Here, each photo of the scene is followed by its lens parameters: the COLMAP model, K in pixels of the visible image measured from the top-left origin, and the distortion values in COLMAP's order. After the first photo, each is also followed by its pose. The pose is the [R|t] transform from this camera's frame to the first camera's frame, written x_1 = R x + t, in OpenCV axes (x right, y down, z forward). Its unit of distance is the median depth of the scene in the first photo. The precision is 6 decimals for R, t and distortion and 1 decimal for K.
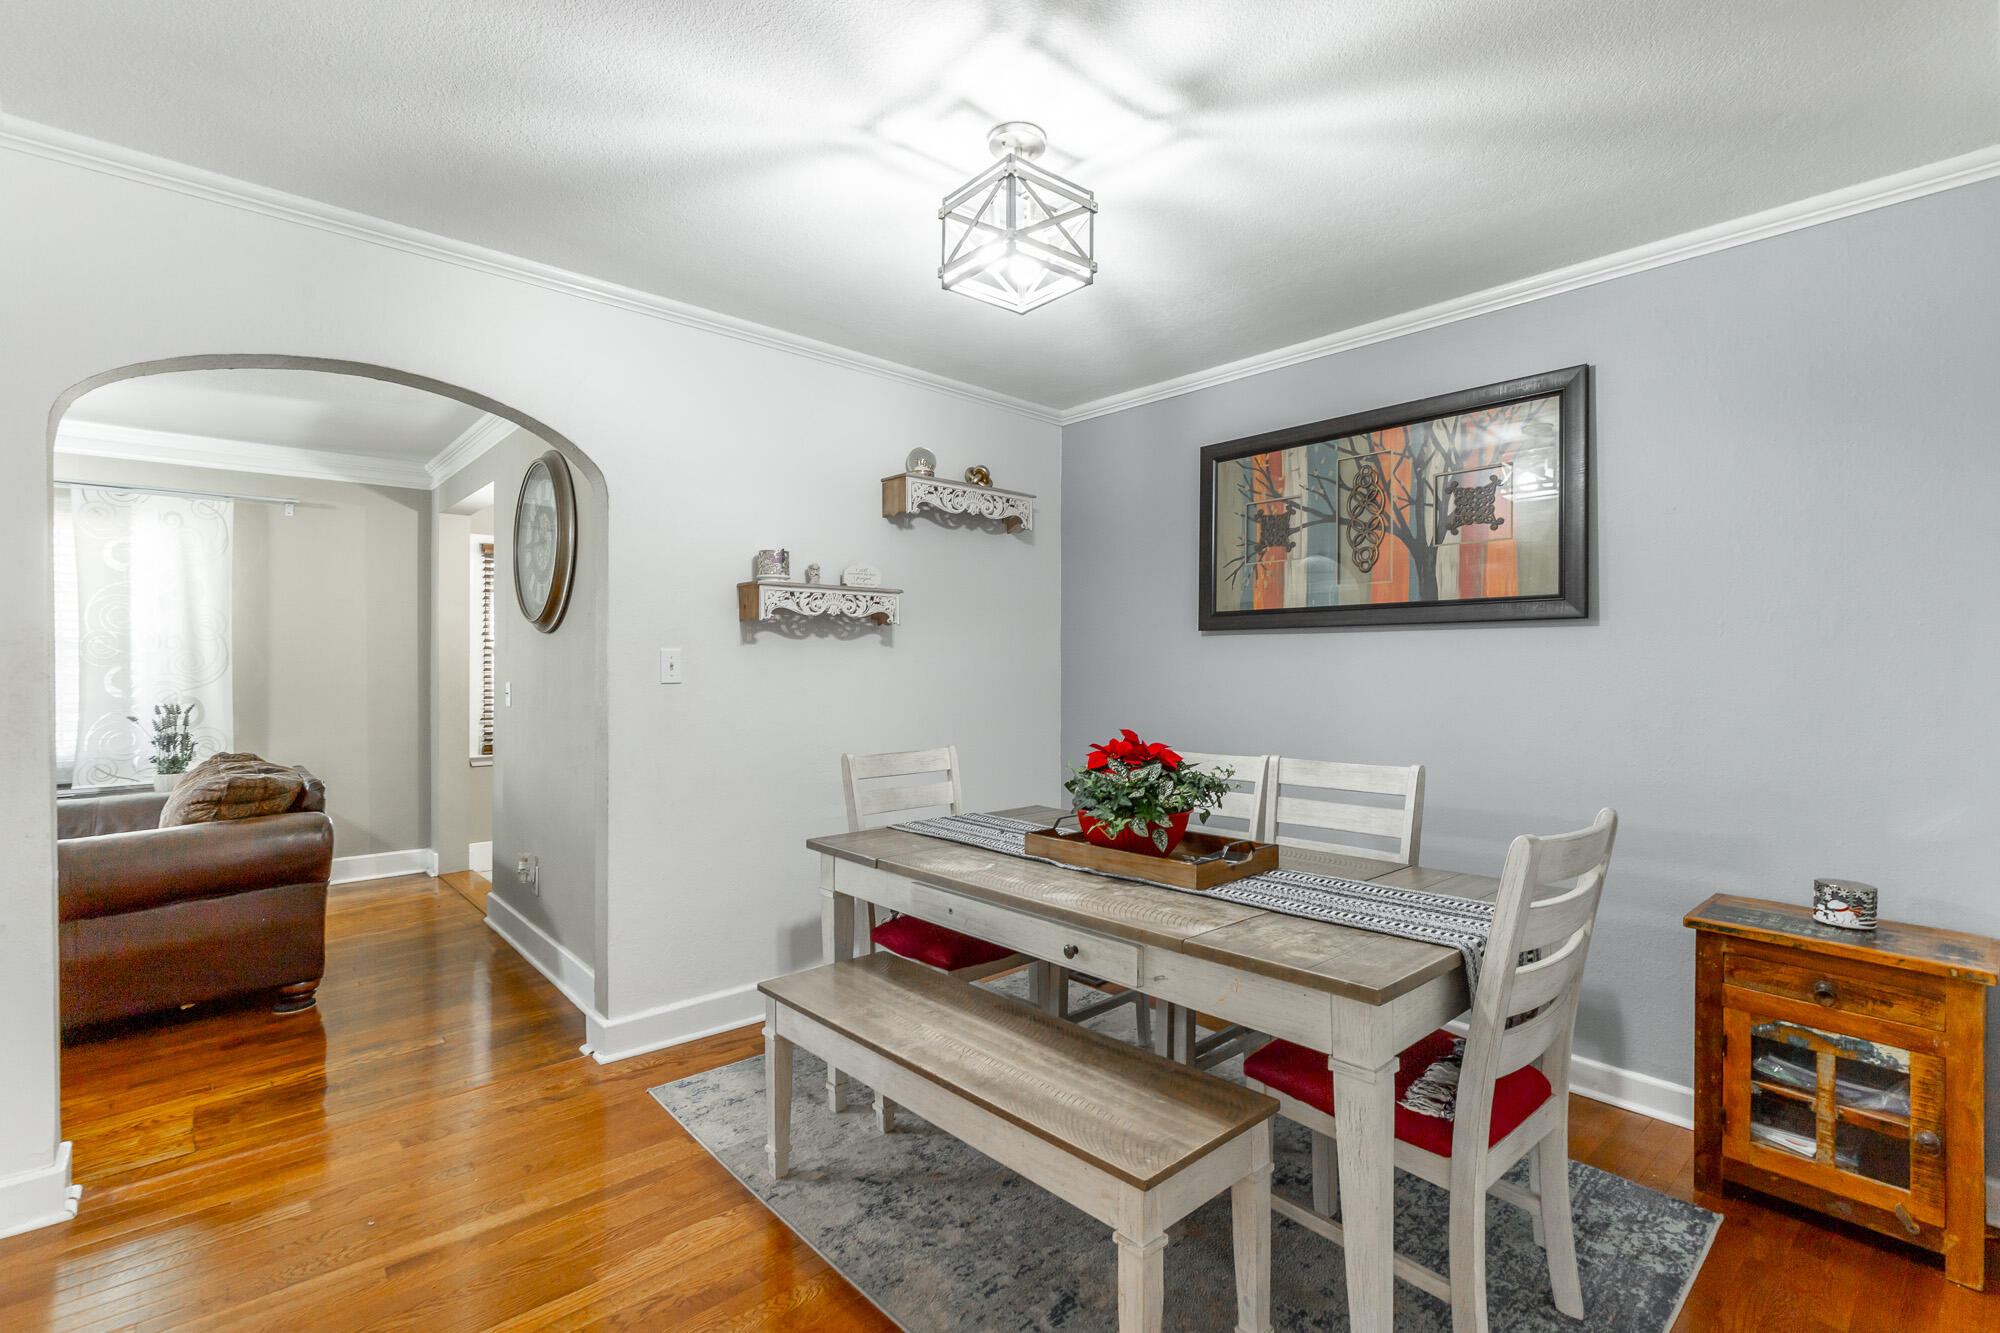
lens RADIAL K [[903.0, 0, 1002.1], [0, 903.0, 667.0], [0, 0, 1]] dist [0.003008, -0.001157]
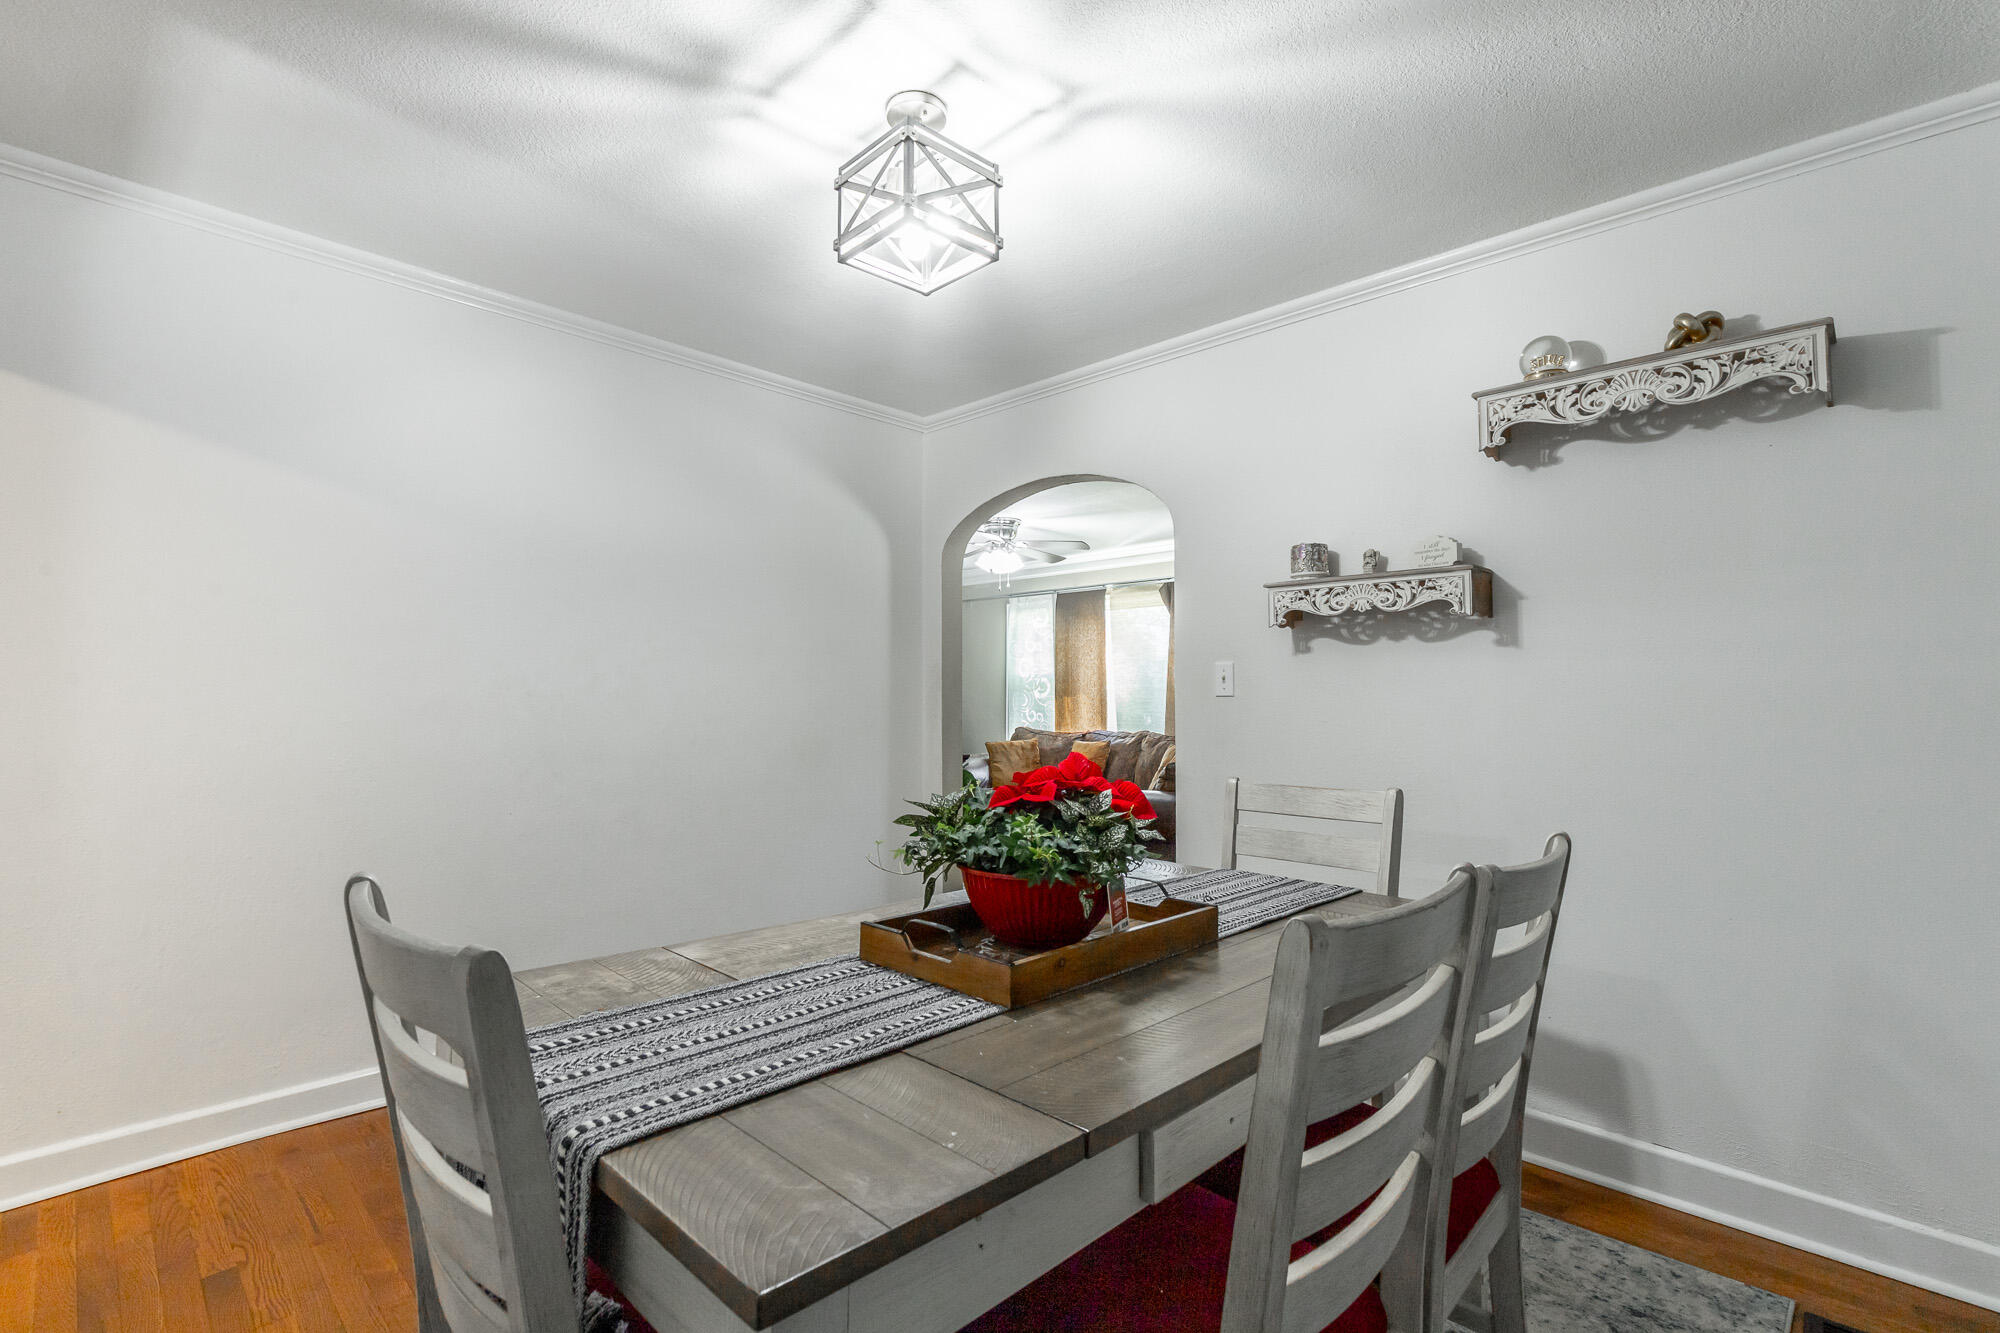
lens RADIAL K [[903.0, 0, 1003.7], [0, 903.0, 652.3], [0, 0, 1]] dist [0.003008, -0.001157]
pose [[0.074748, -0.050715, -0.995912, 0.570557], [-0.006648, 0.998658, -0.051354, 0.020647], [0.997180, 0.010459, 0.074311, 0.621088]]
